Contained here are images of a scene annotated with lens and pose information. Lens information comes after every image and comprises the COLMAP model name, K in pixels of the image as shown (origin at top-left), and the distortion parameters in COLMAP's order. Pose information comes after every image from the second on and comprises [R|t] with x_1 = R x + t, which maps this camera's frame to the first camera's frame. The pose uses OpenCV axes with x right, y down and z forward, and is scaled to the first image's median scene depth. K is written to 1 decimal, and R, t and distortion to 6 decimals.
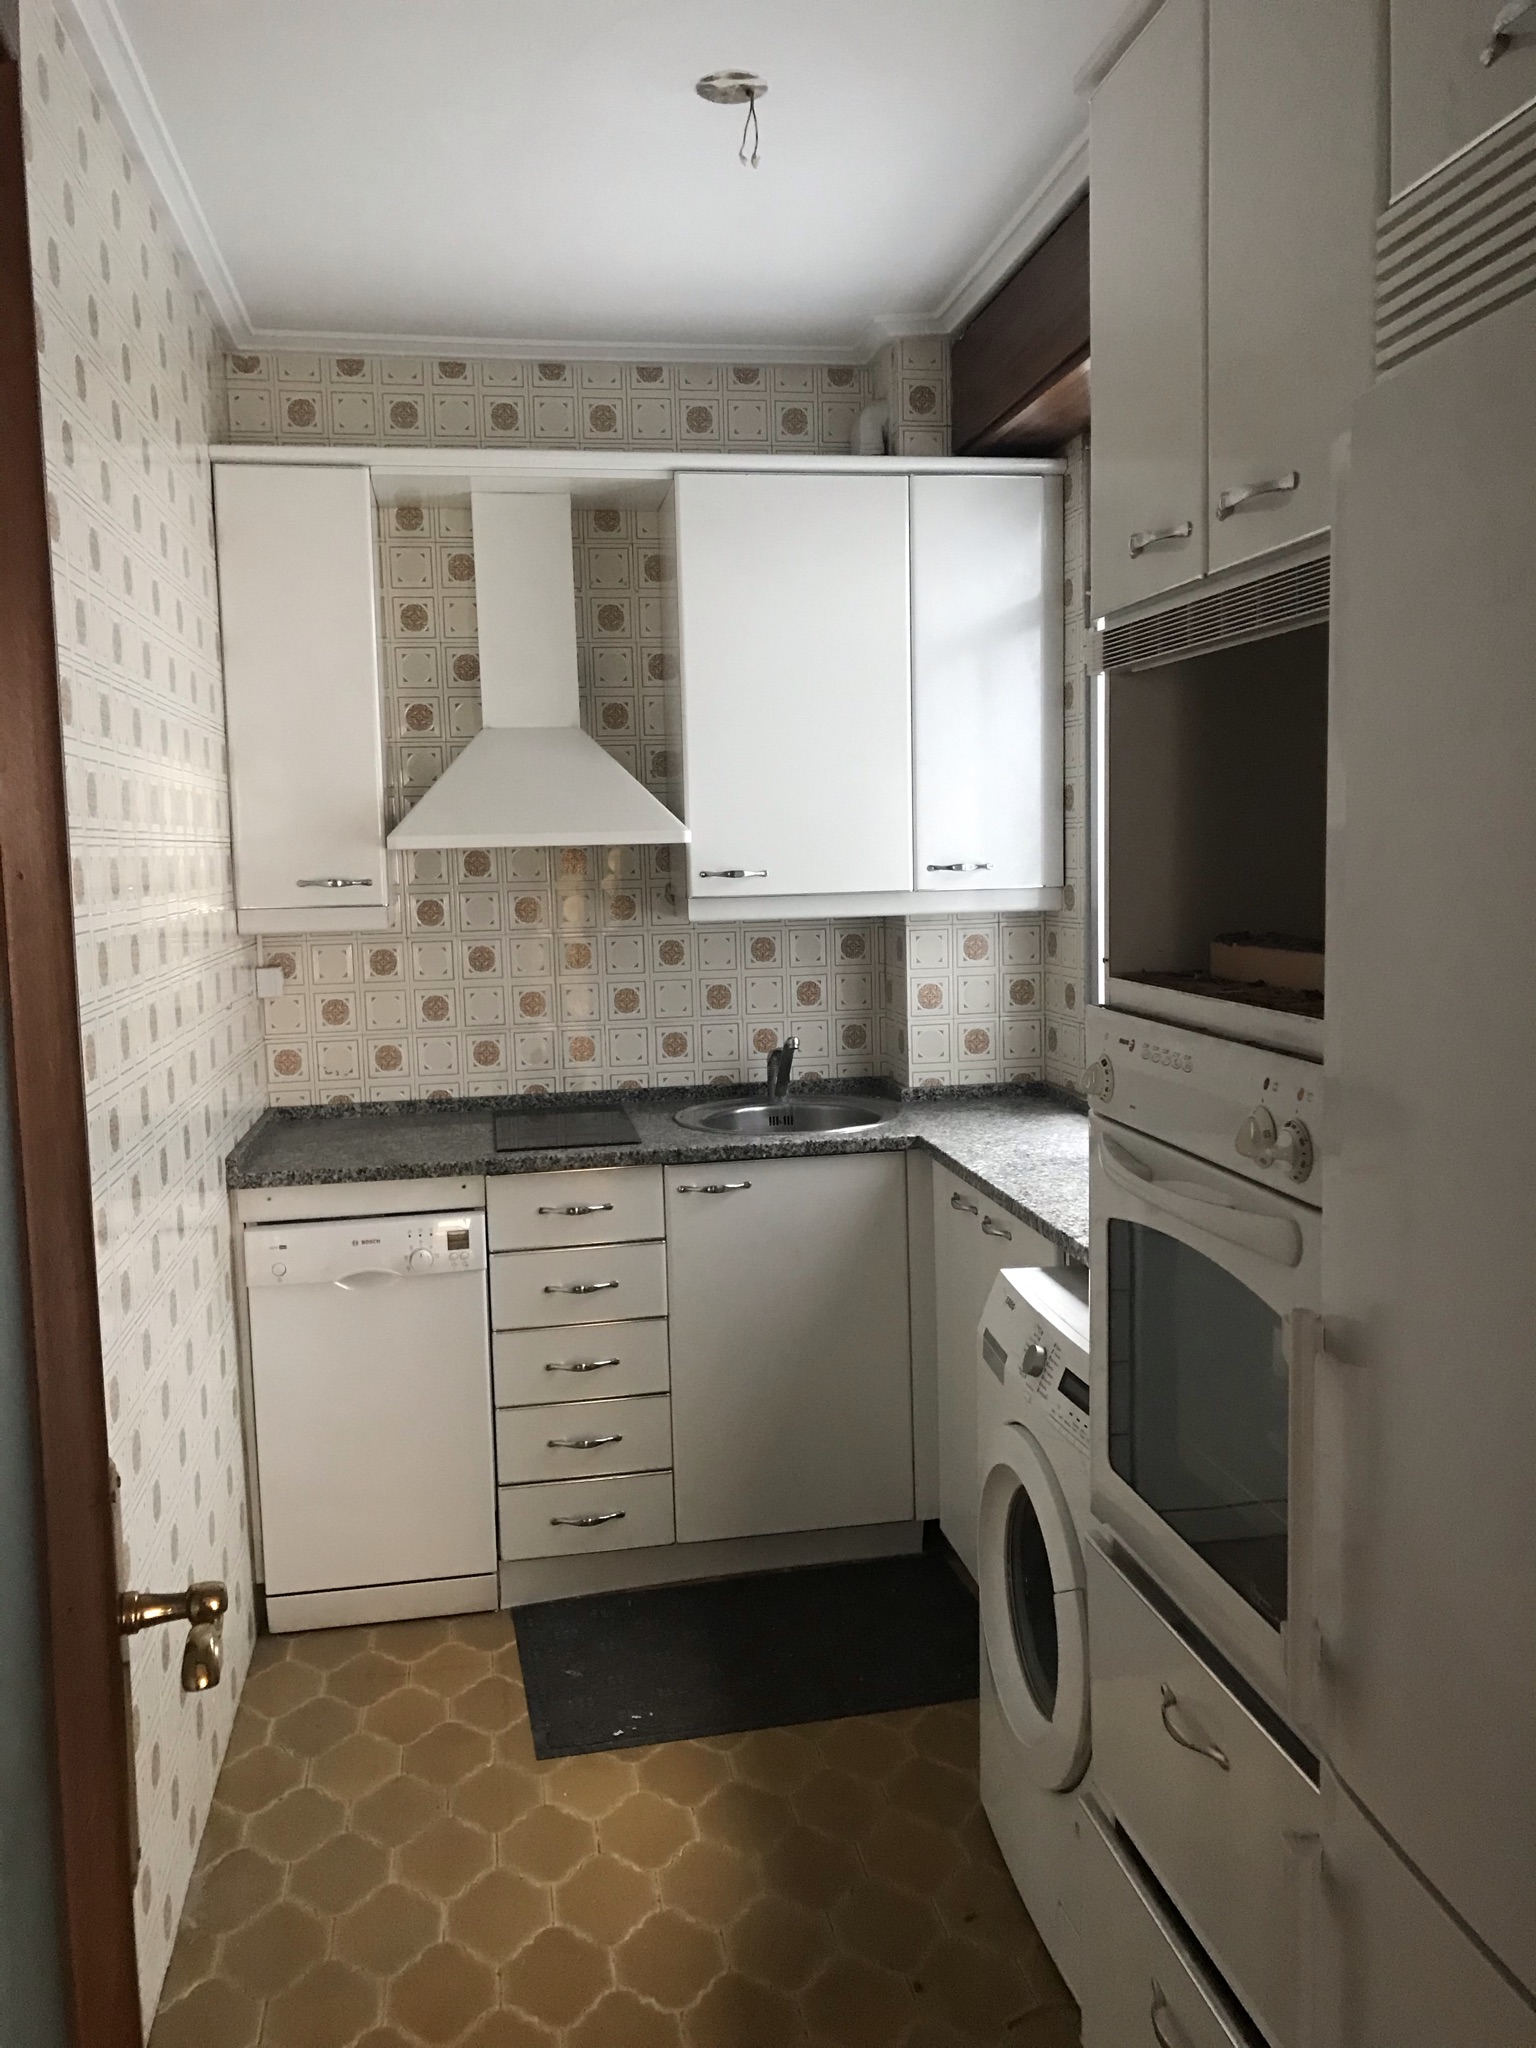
lens RADIAL K [[1702.0, 0, 768.0], [0, 1702.0, 1024.0], [0, 0, 1]] dist [0.010473, -0.001791]
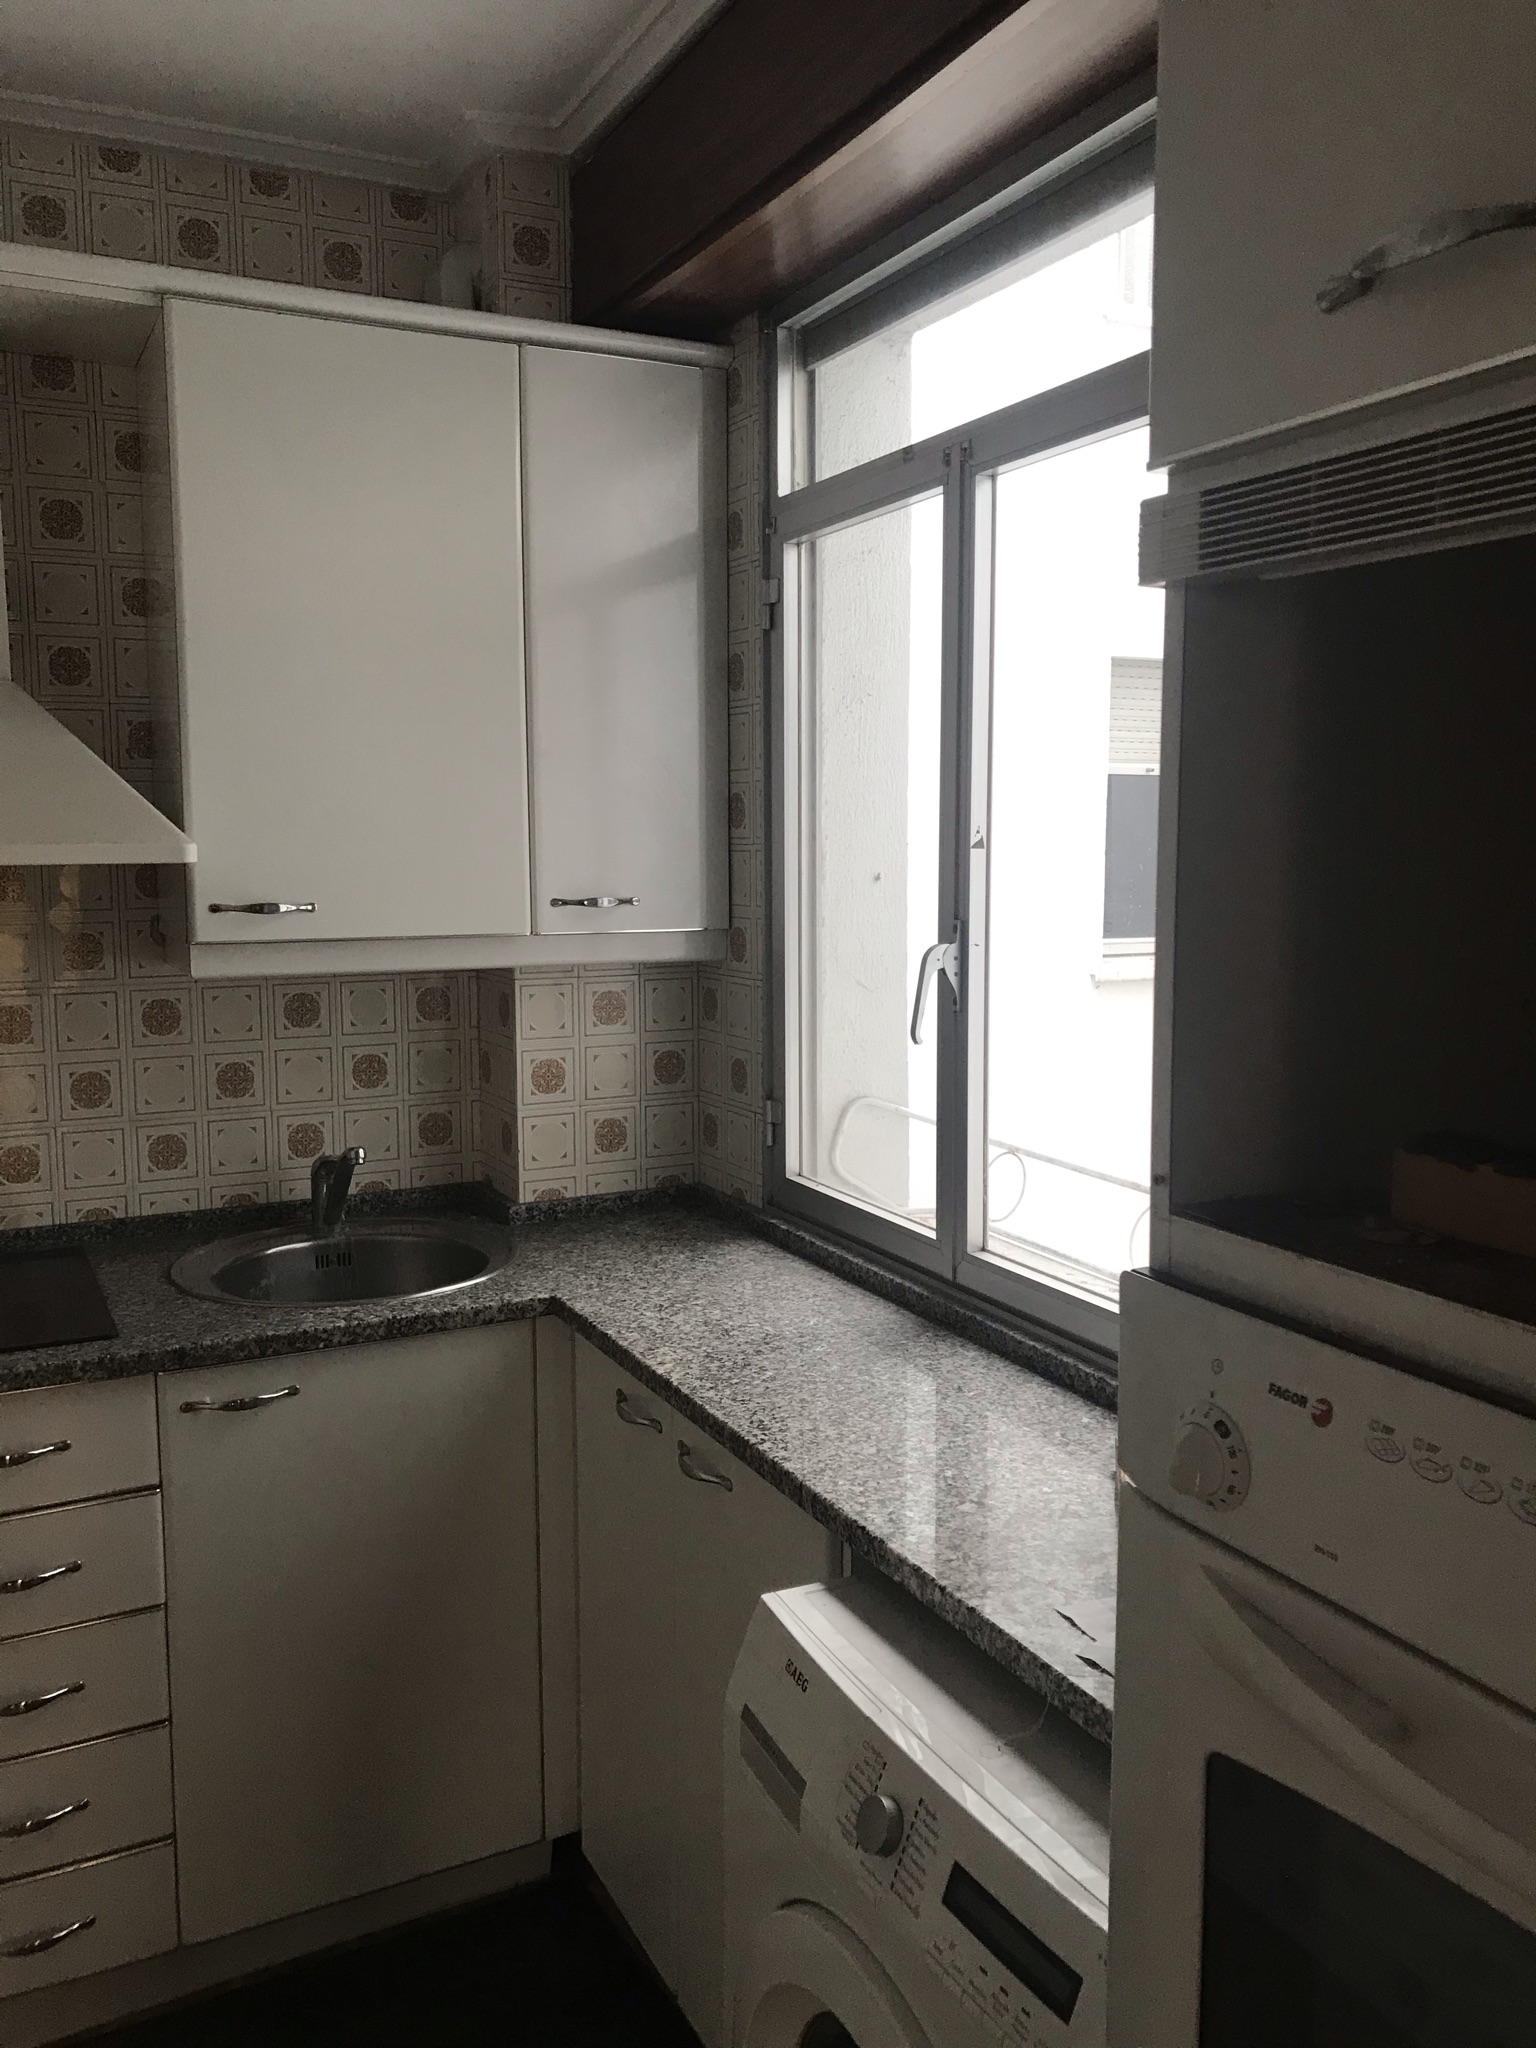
lens RADIAL K [[1669.5, 0, 800.7], [0, 1669.5, 1006.2], [0, 0, 1]] dist [0.008483, -0.006291]
pose [[0.950436, -0.009778, 0.310767, -0.023433], [0.010582, 0.999944, -0.000902, -0.046146], [-0.310741, 0.004146, 0.950486, 0.304458]]
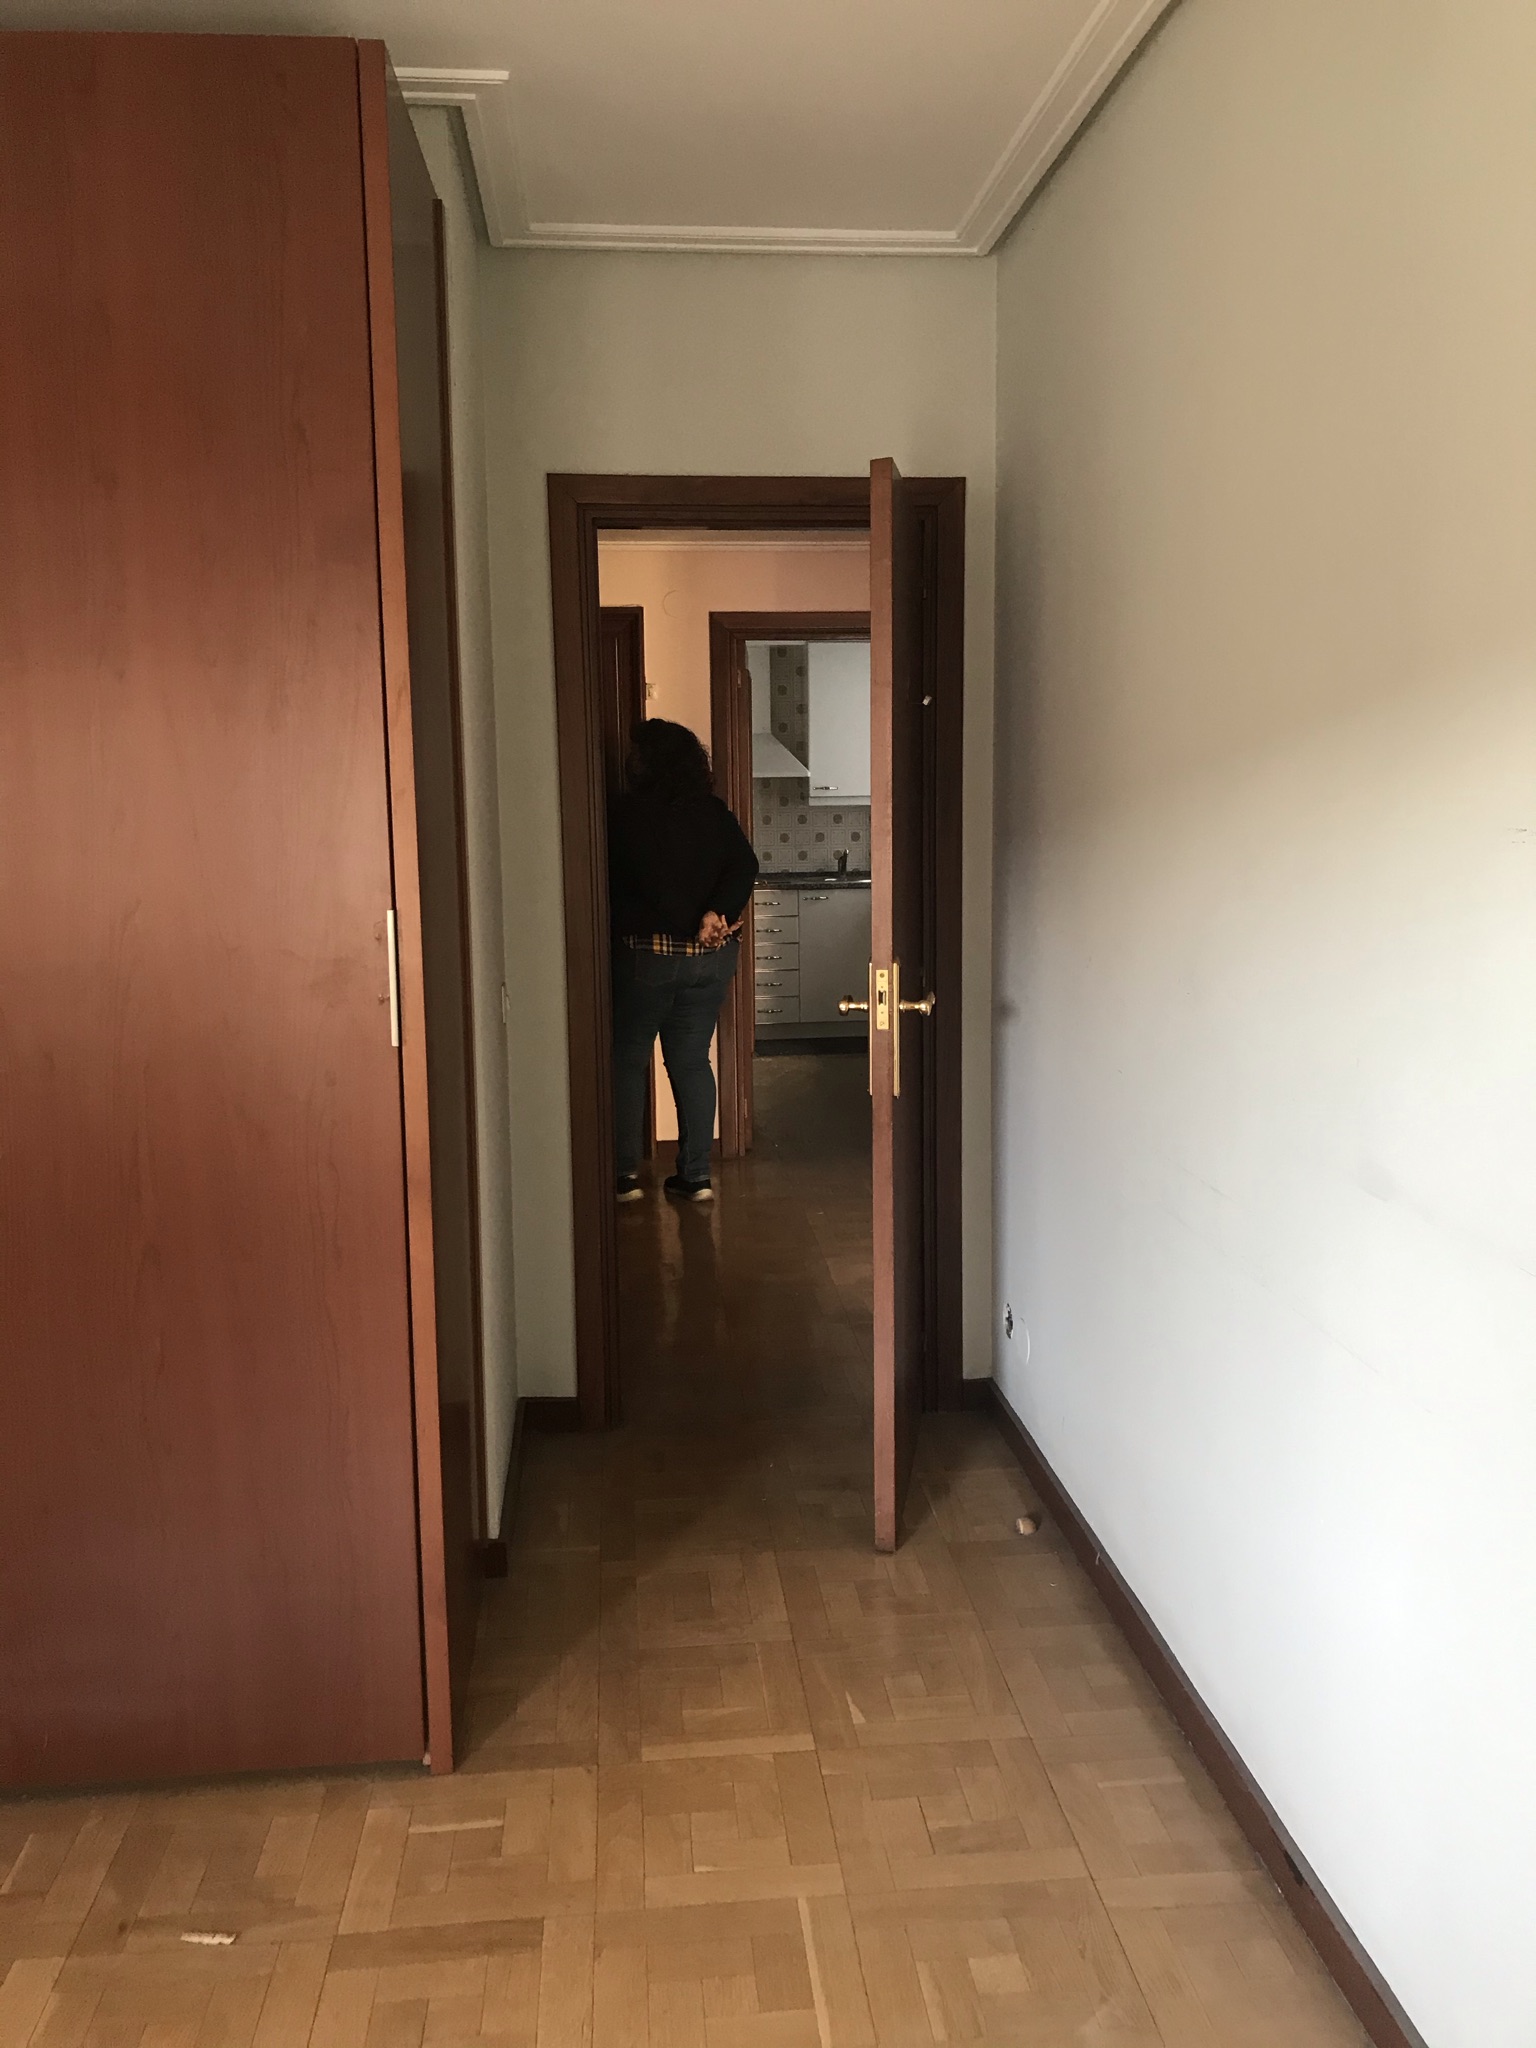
lens RADIAL K [[1702.0, 0, 768.0], [0, 1702.0, 1024.0], [0, 0, 1]] dist [0.010473, -0.001791]
pose [[0.997195, 0.024399, -0.070761, 0.087810], [-0.022005, 0.999165, 0.034424, 0.193601], [0.071542, -0.032771, 0.996899, -1.709718]]
